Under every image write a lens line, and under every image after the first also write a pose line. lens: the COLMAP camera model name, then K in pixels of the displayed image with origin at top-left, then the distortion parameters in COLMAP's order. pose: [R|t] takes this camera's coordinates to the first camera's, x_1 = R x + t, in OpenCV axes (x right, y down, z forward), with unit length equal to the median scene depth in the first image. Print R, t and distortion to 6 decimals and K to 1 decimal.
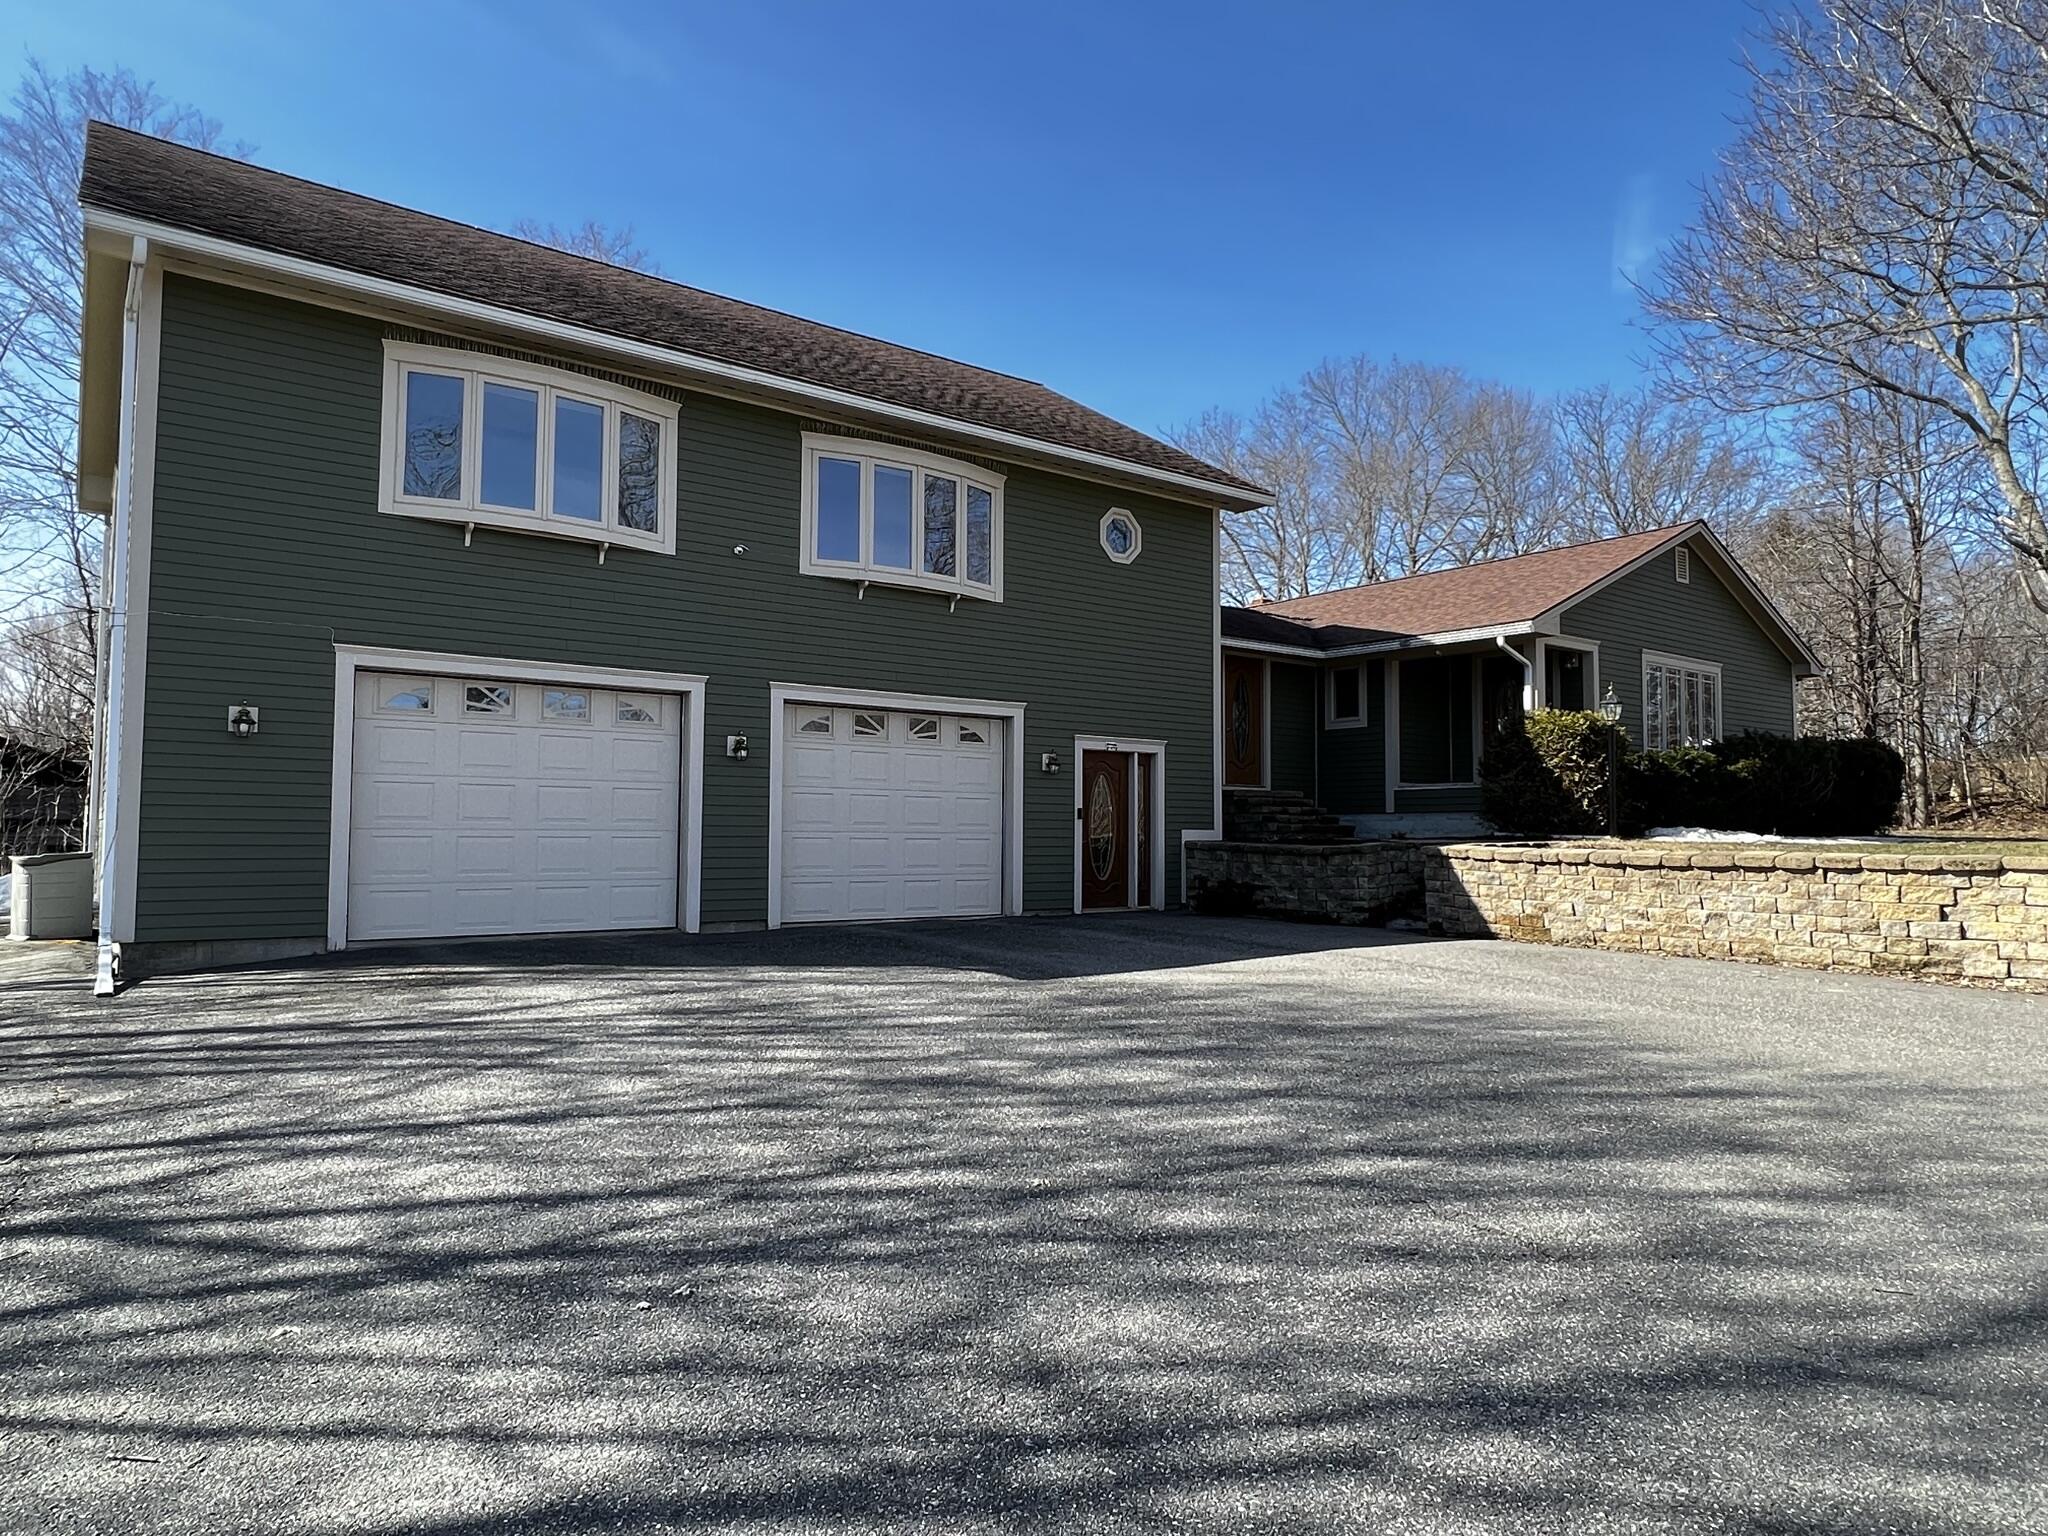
lens RADIAL K [[1247.8, 0, 1024.0], [0, 1247.8, 768.0], [0, 0, 1]] dist [0.000773, -0.001169]
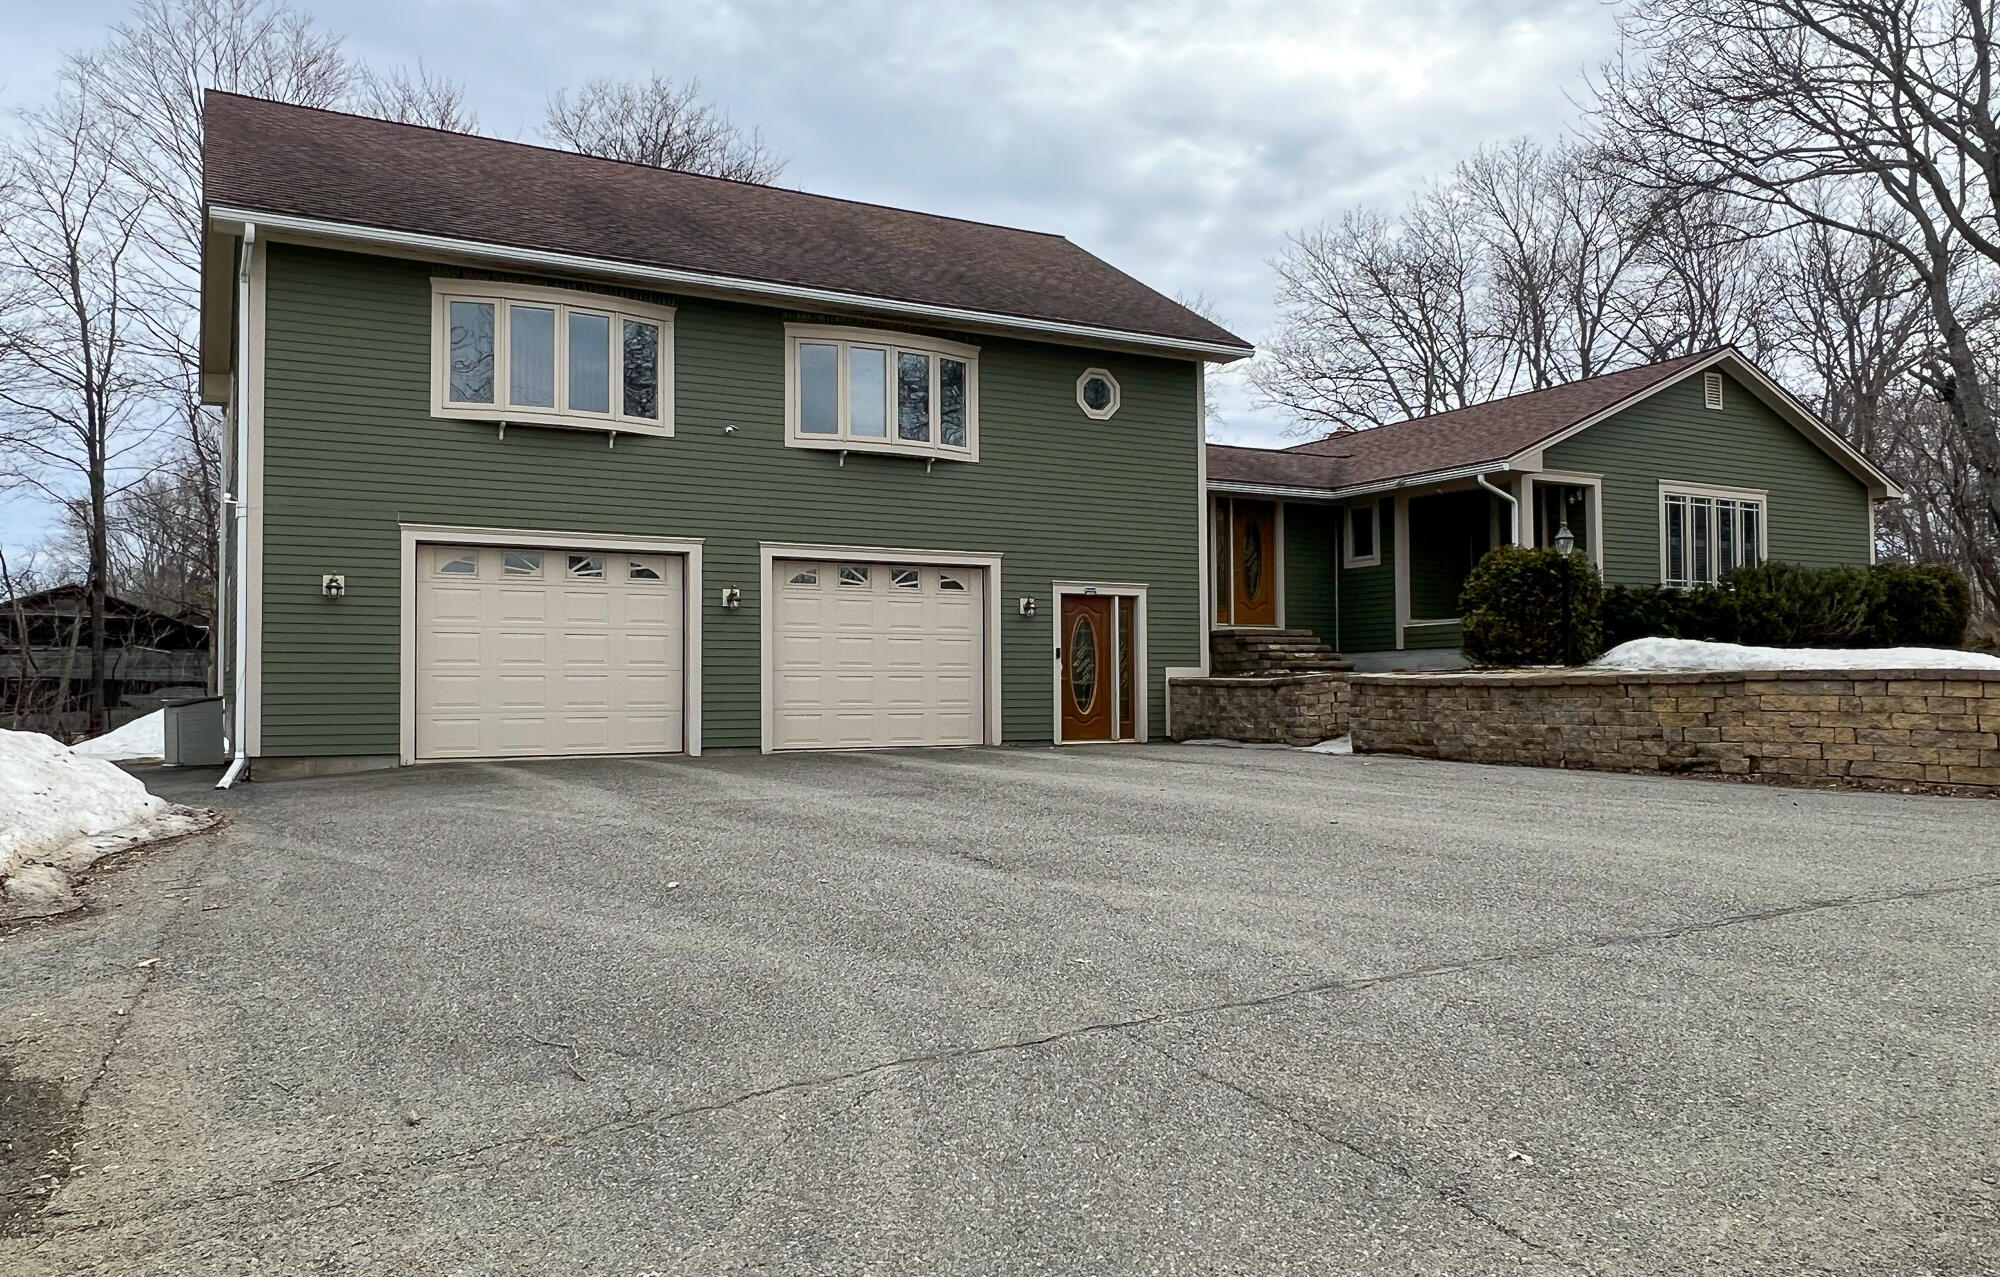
lens RADIAL K [[1395.2, 0, 1000.0], [0, 1395.2, 638.5], [0, 0, 1]] dist [-0.001428, 0.001072]
pose [[0.992085, -0.017955, -0.124277, 0.153596], [0.019904, 0.999697, 0.014462, 0.005658], [0.123980, -0.016821, 0.992142, -0.224990]]
